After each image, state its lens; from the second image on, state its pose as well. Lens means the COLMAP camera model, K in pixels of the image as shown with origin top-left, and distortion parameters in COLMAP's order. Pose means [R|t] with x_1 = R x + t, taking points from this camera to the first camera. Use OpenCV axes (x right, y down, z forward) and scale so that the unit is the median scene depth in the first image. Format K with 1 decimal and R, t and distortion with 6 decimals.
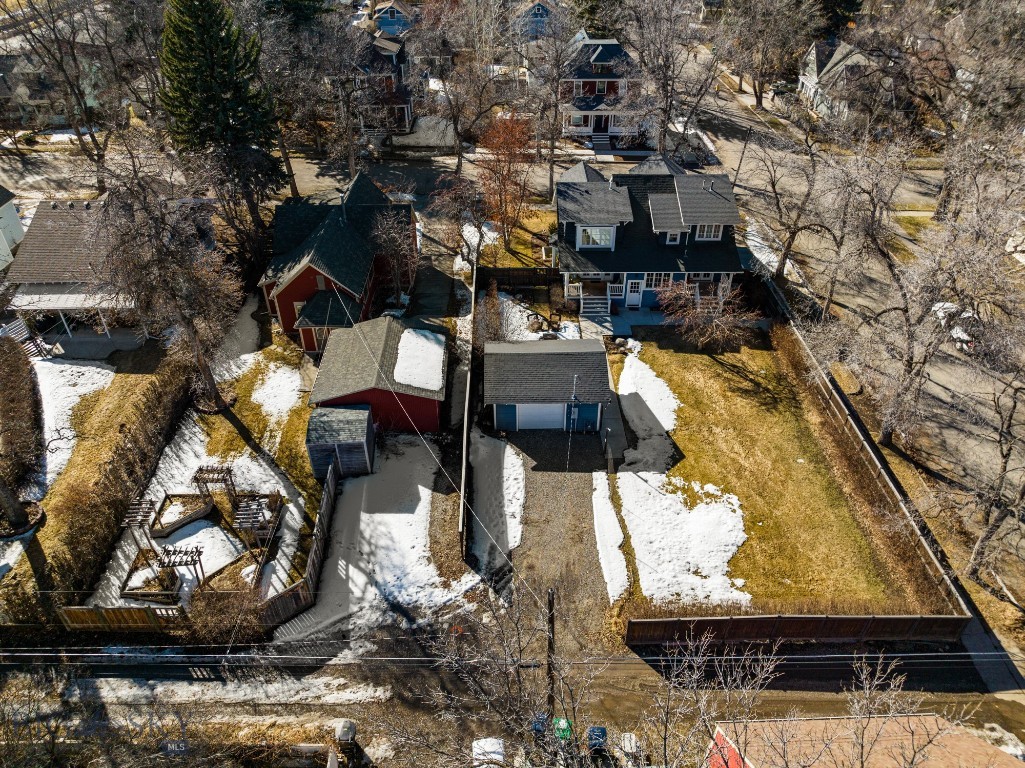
lens RADIAL K [[719.2, 0, 506.7], [0, 719.2, 376.3], [0, 0, 1]] dist [-0.033029, 0.000208]
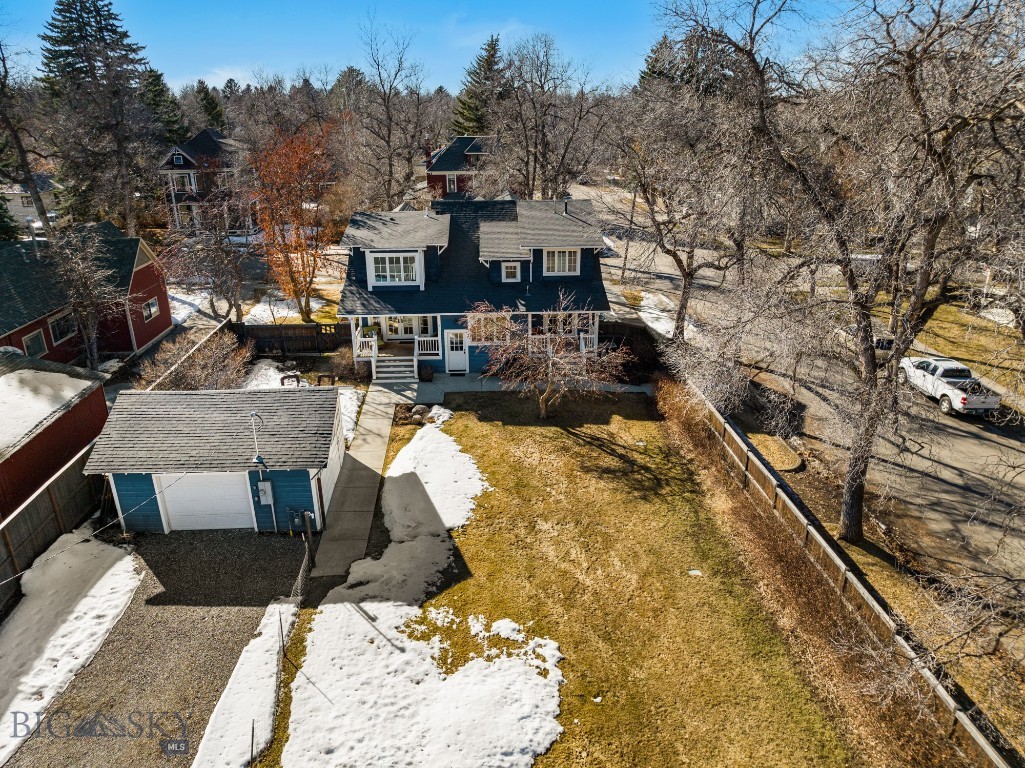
lens RADIAL K [[719.2, 0, 510.7], [0, 719.2, 382.7], [0, 0, 1]] dist [-0.033029, 0.000208]
pose [[0.998784, -0.015190, 0.046907, 0.251560], [0.027153, 0.963556, -0.266125, 0.118179], [-0.041155, 0.267075, 0.962797, 0.462239]]
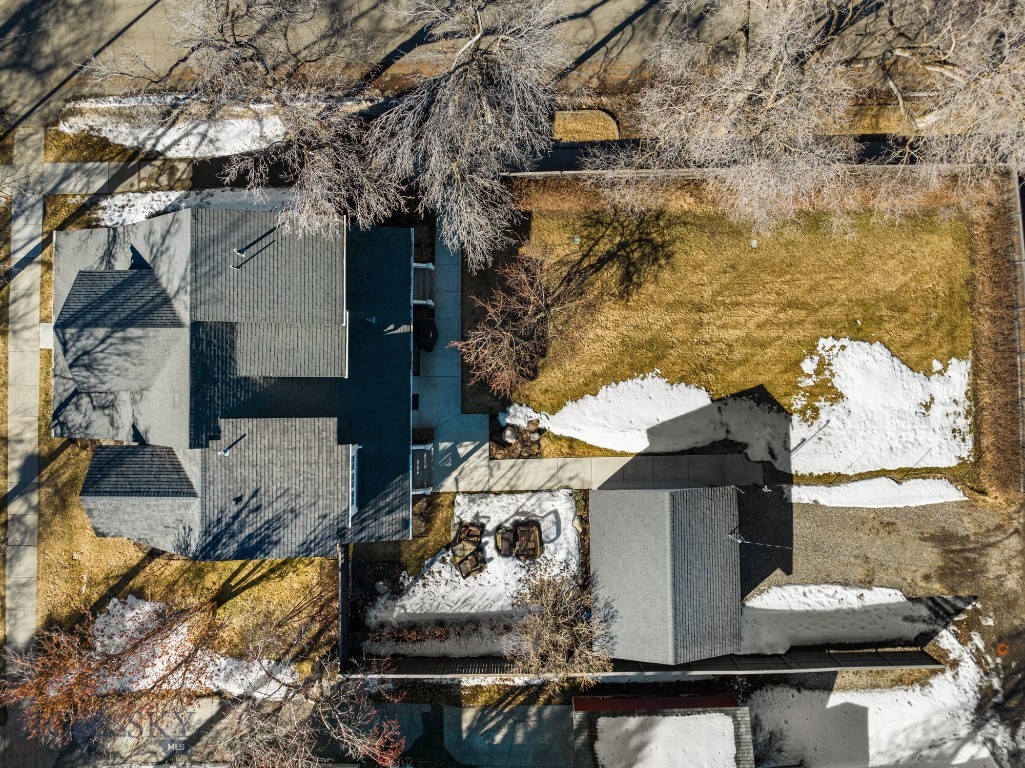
lens RADIAL K [[719.2, 0, 509.2], [0, 719.2, 377.3], [0, 0, 1]] dist [-0.033029, 0.000208]
pose [[-0.004171, -0.999924, 0.011623, 0.246244], [0.601477, 0.006776, 0.798862, -0.700221], [-0.798879, 0.010323, 0.601403, 0.723600]]
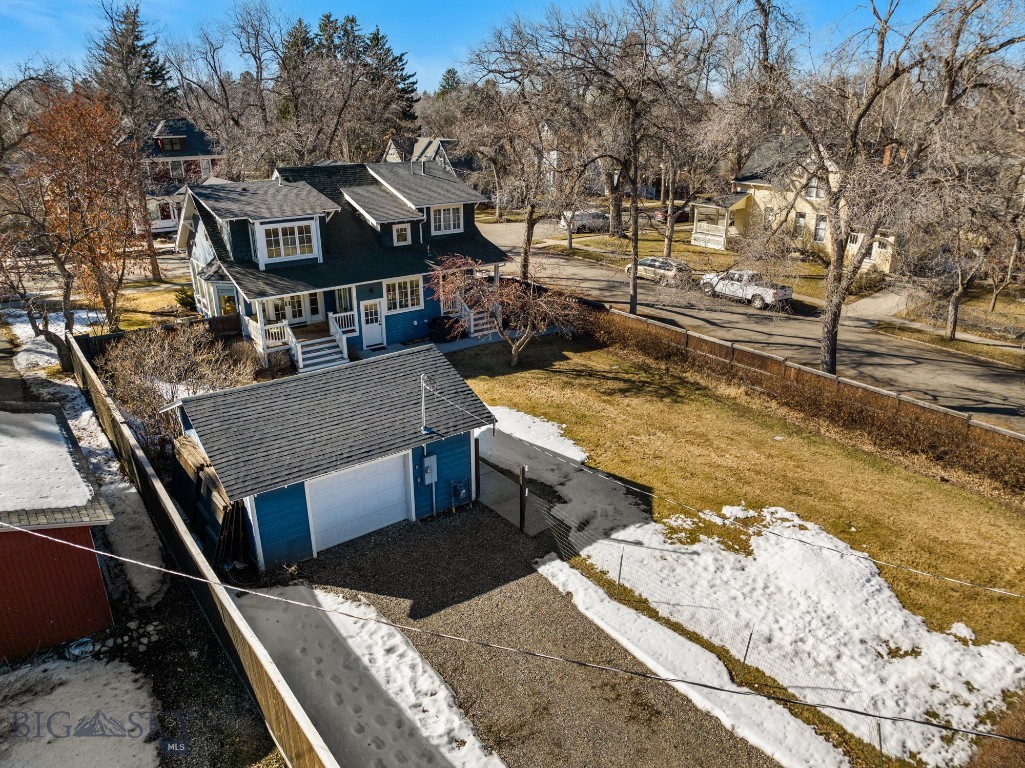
lens RADIAL K [[719.2, 0, 508.1], [0, 719.2, 389.7], [0, 0, 1]] dist [-0.033029, 0.000208]
pose [[0.801291, -0.211981, 0.559462, -0.109364], [0.350953, 0.923876, -0.152596, 0.090875], [-0.484526, 0.318619, 0.814688, 0.590735]]
